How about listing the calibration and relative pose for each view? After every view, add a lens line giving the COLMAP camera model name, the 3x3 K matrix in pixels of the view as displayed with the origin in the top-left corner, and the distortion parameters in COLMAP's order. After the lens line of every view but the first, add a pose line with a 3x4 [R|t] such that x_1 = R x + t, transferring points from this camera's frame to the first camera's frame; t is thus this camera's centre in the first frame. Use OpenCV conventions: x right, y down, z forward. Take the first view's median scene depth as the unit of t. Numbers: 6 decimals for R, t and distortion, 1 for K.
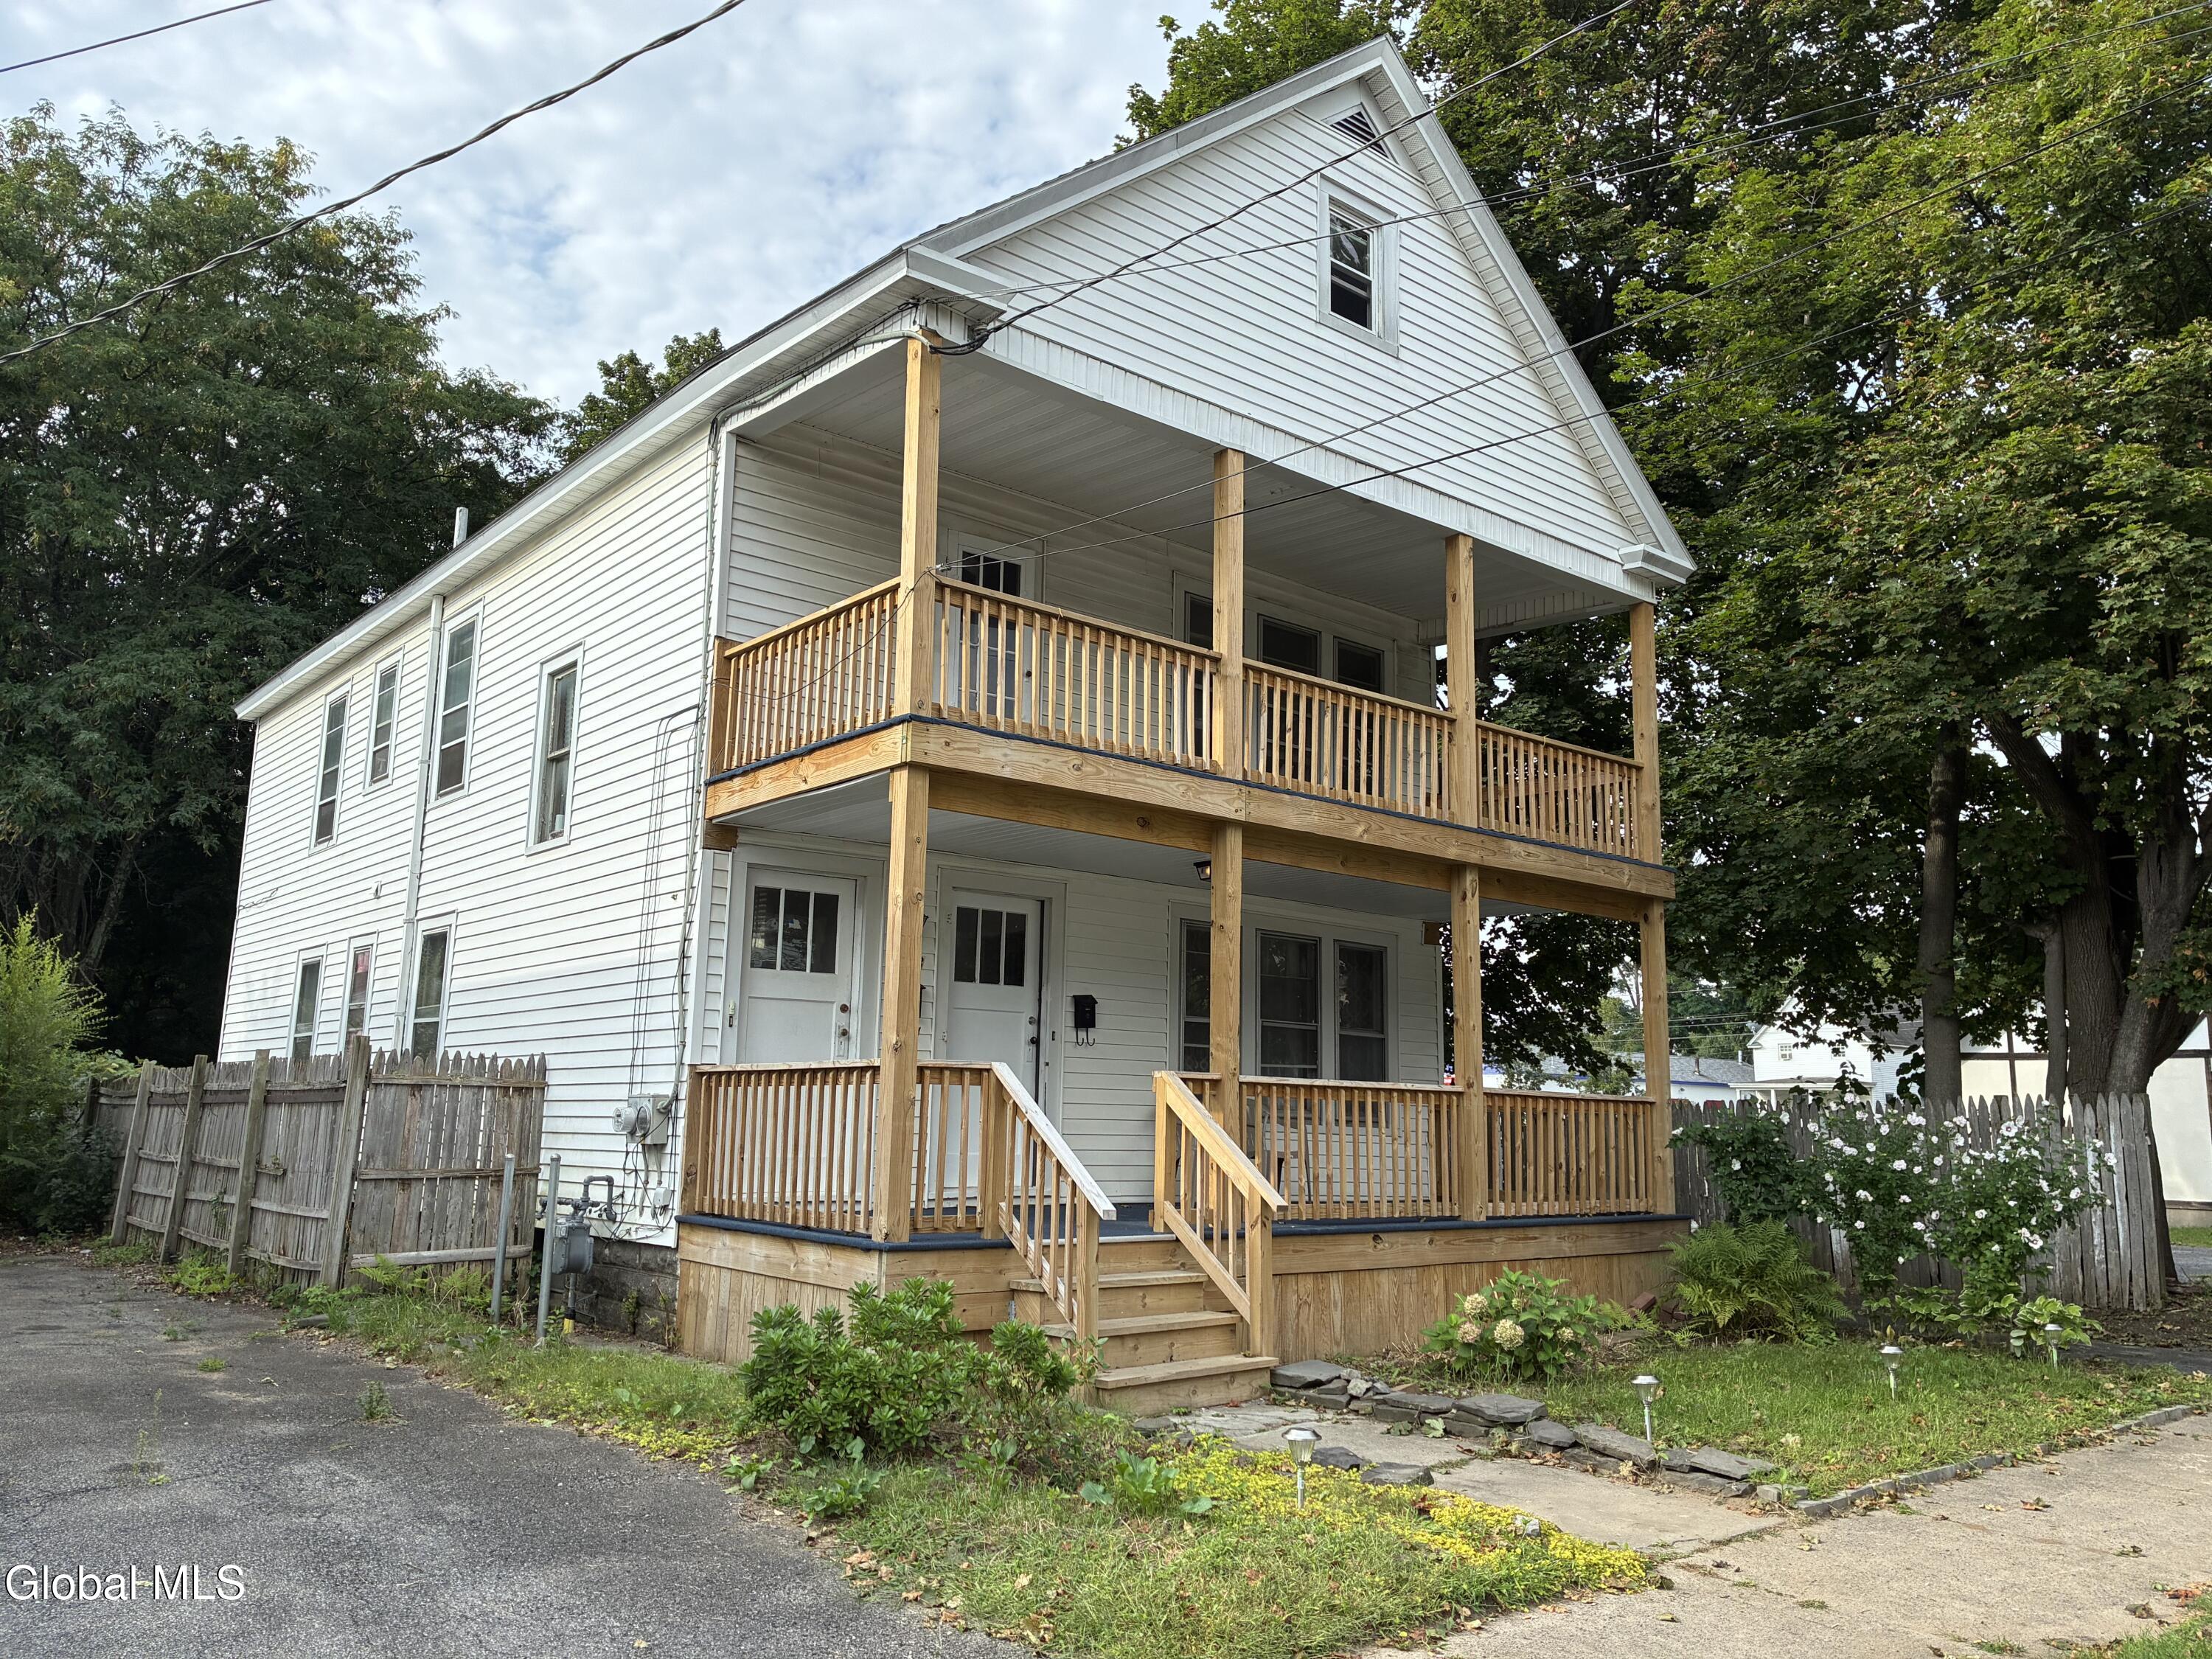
lens RADIAL K [[1676.4, 0, 1110.1], [0, 1676.4, 830.7], [0, 0, 1]] dist [0.025752, -0.033209]
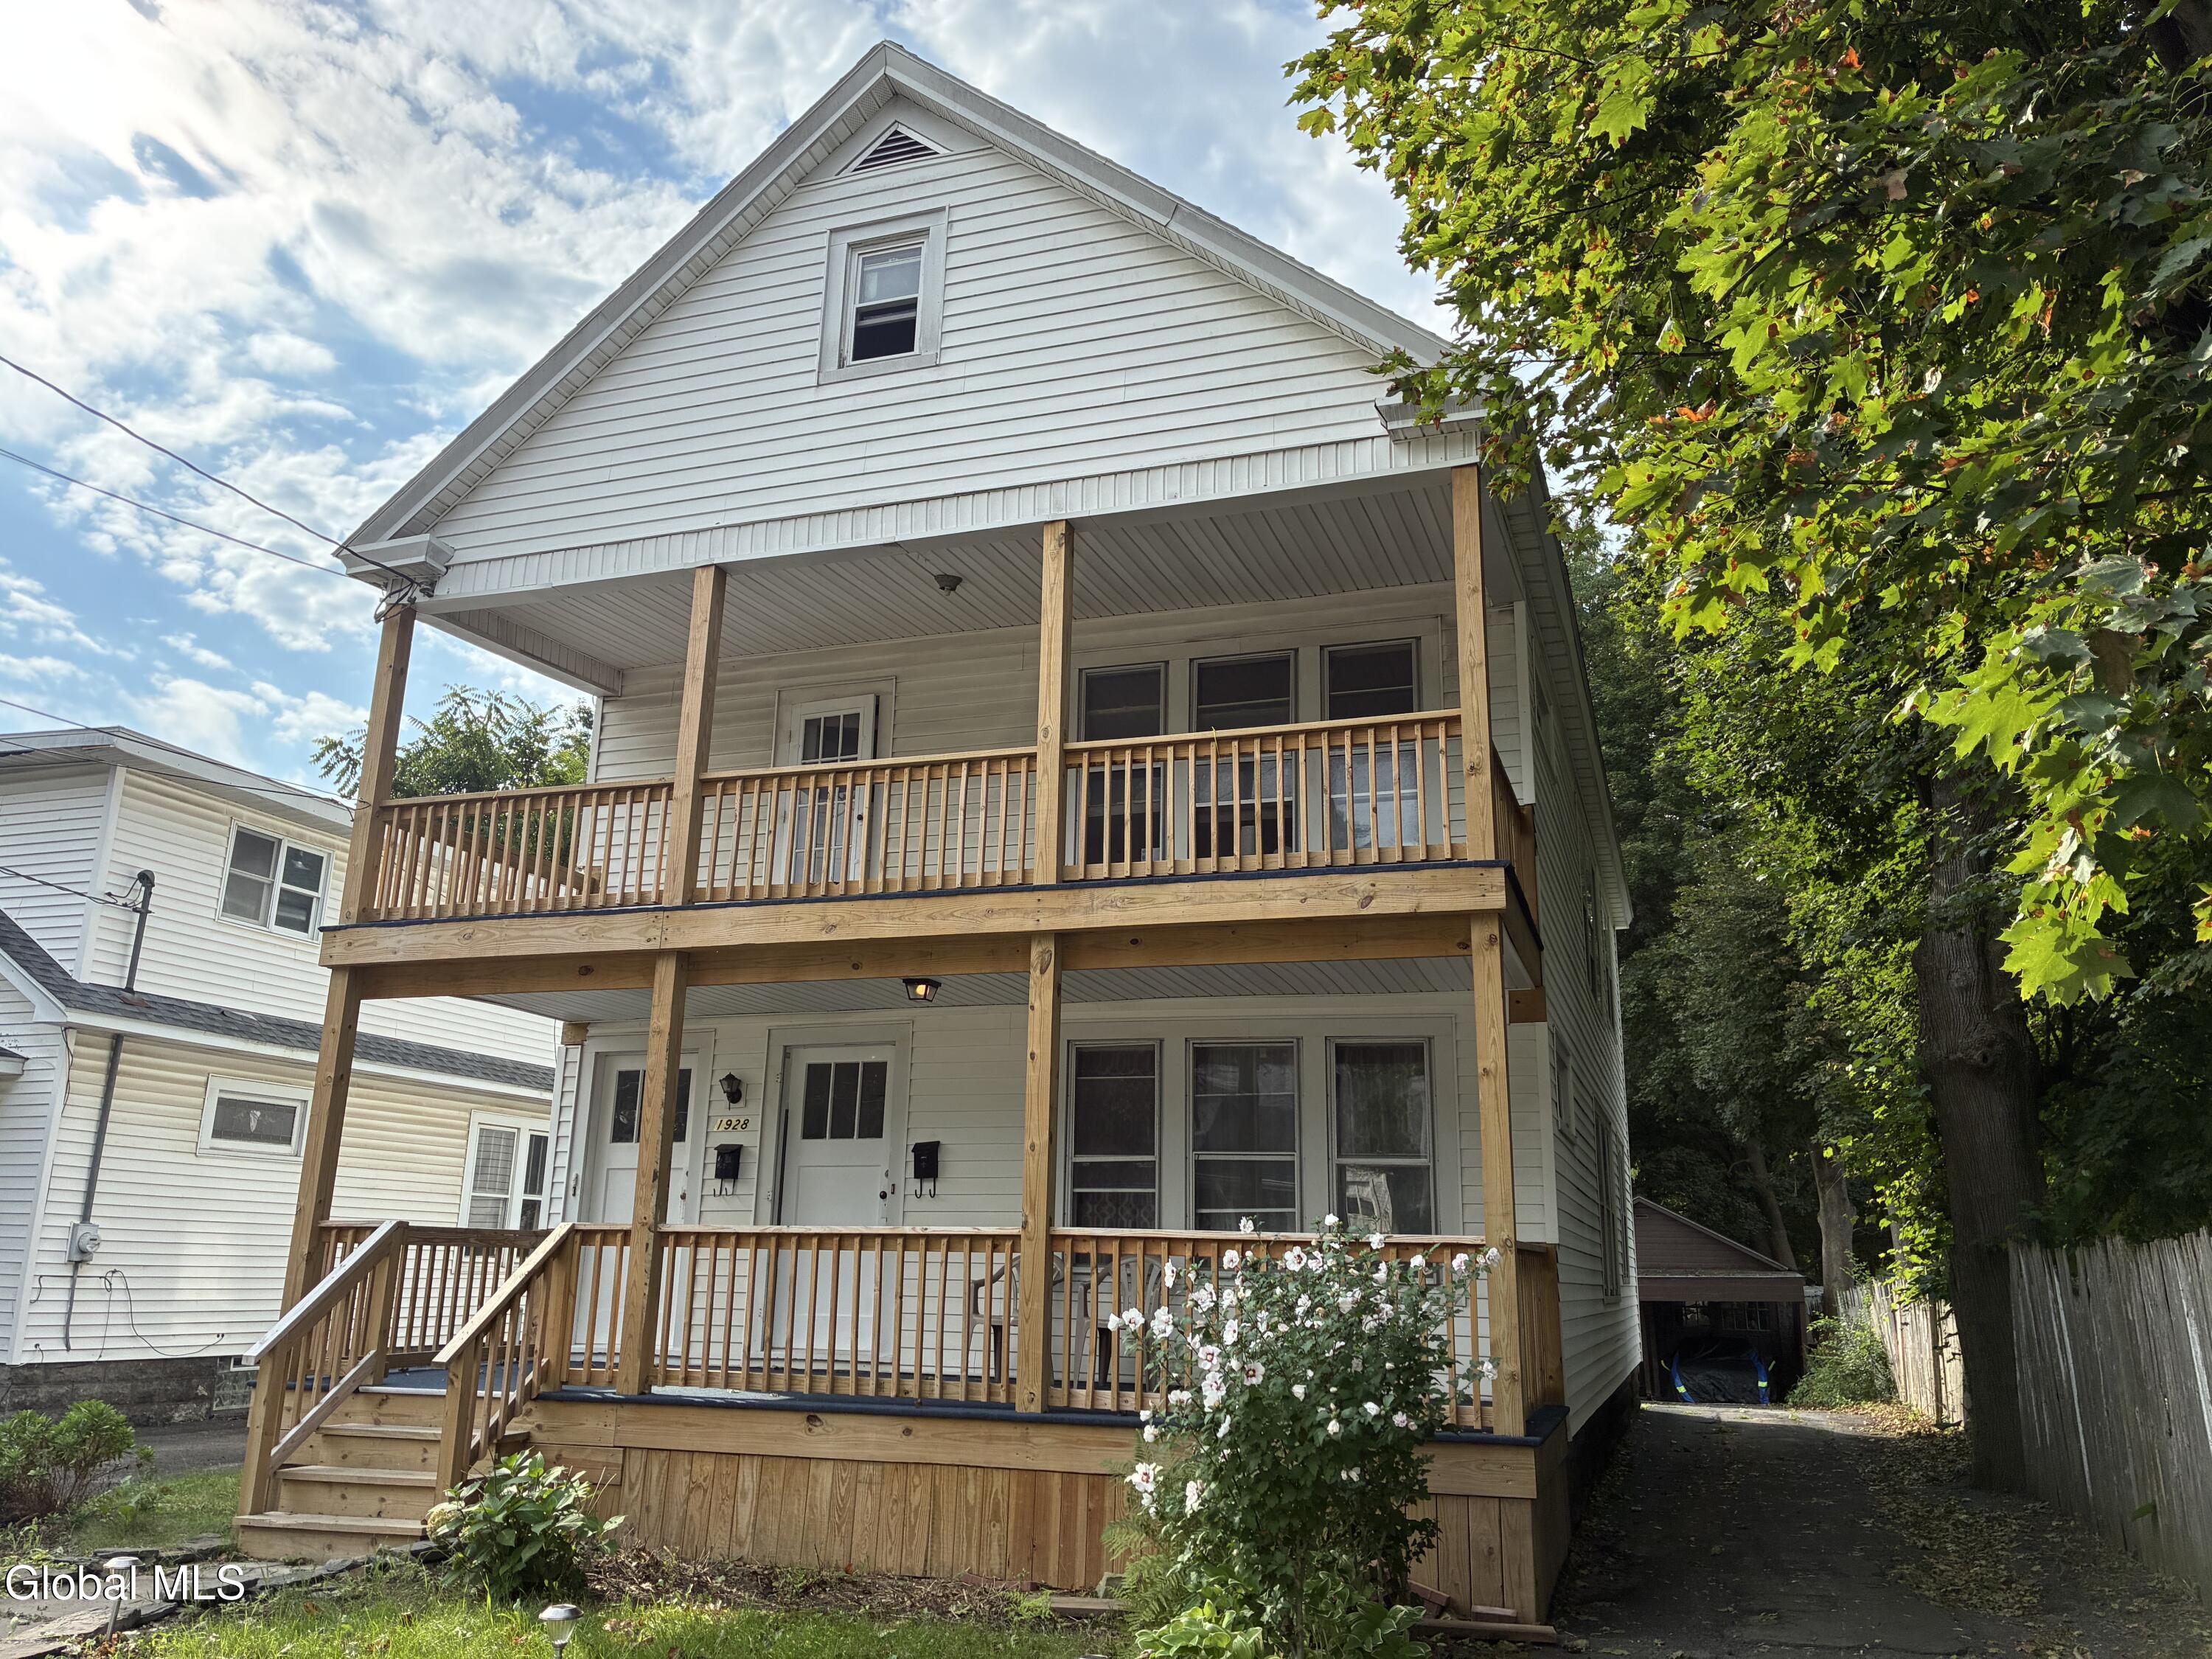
lens RADIAL K [[1676.4, 0, 1111.5], [0, 1676.4, 829.4], [0, 0, 1]] dist [0.025752, -0.033209]
pose [[0.519015, -0.228260, -0.823724, 0.865107], [0.138785, 0.973401, -0.182290, 0.116686], [0.843423, -0.019709, 0.536888, 0.608456]]
